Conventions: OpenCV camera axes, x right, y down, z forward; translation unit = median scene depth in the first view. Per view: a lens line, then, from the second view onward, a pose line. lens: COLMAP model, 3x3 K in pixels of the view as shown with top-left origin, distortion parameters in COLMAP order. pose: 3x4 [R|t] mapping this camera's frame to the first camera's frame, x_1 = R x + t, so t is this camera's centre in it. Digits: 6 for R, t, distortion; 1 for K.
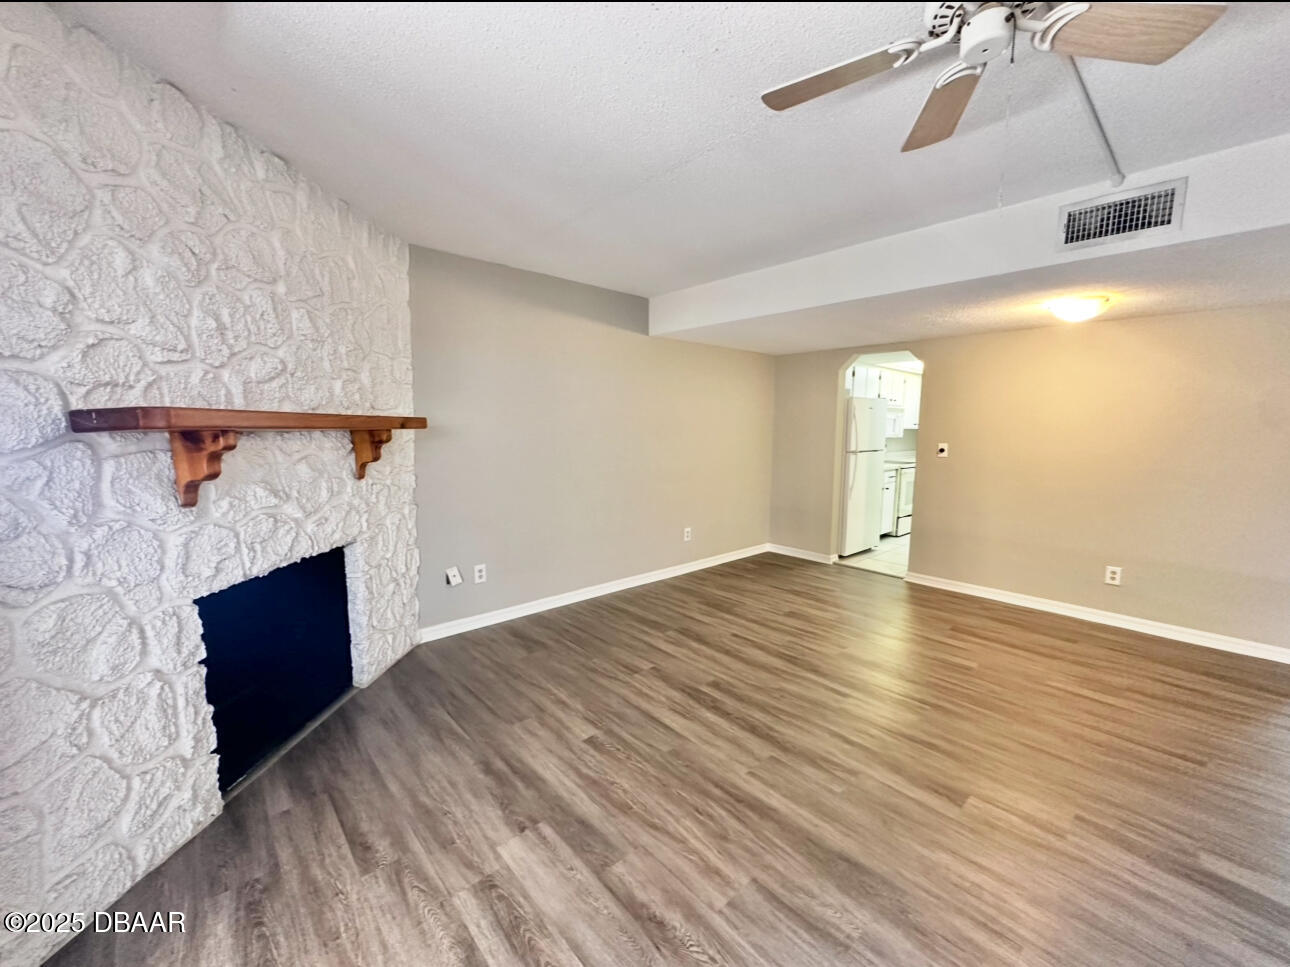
lens RADIAL K [[517.3, 0, 643.9], [0, 517.3, 485.1], [0, 0, 1]] dist [-0.002837, 0.000648]
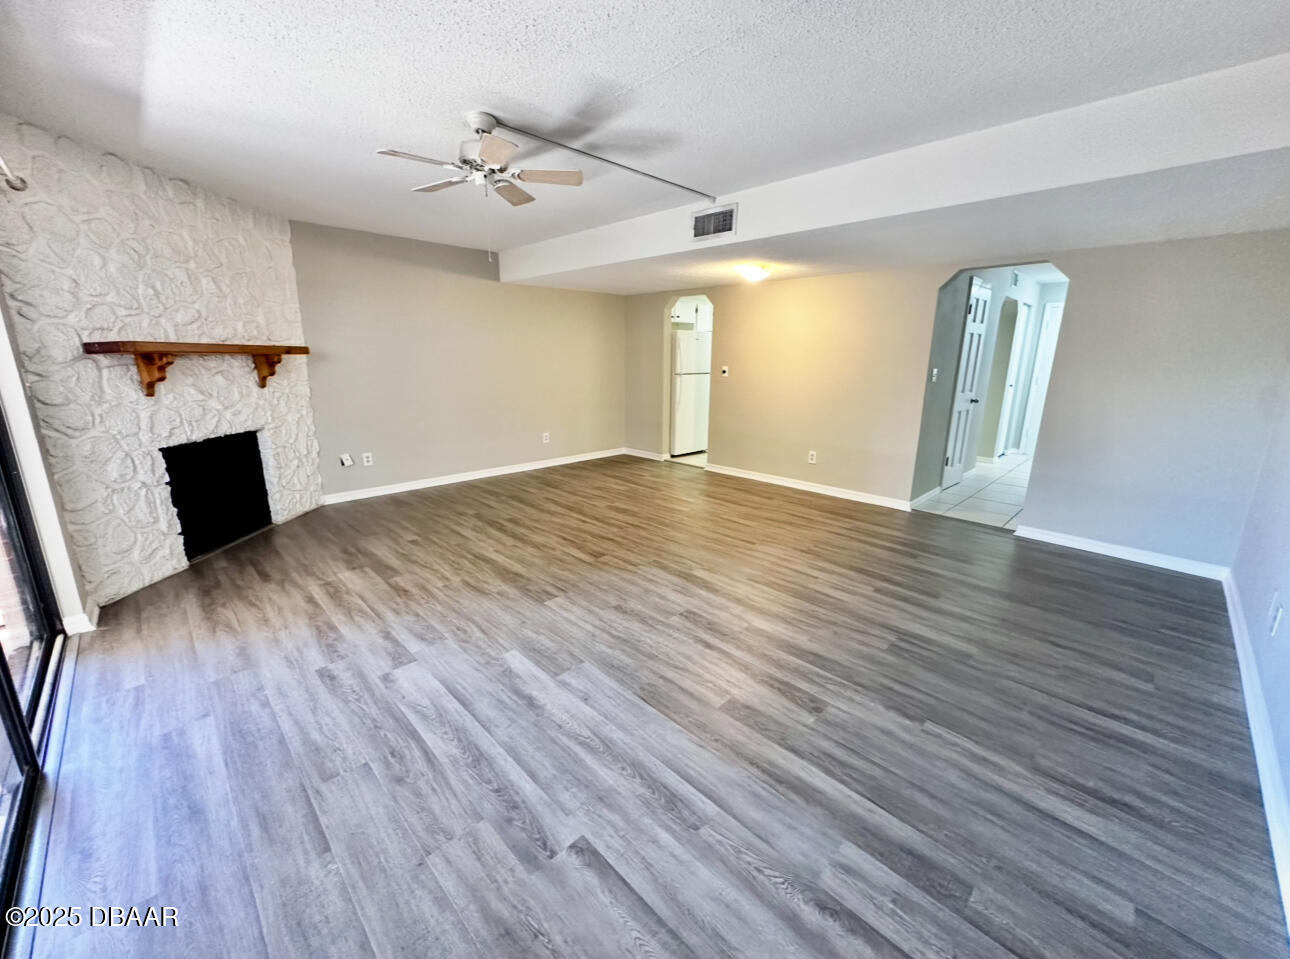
lens RADIAL K [[517.3, 0, 645.5], [0, 517.3, 478.3], [0, 0, 1]] dist [-0.002837, 0.000648]
pose [[0.998701, -0.011097, 0.049730, 0.626546], [0.005056, 0.992763, 0.119986, 0.096212], [-0.050701, -0.119579, 0.991529, -0.754977]]
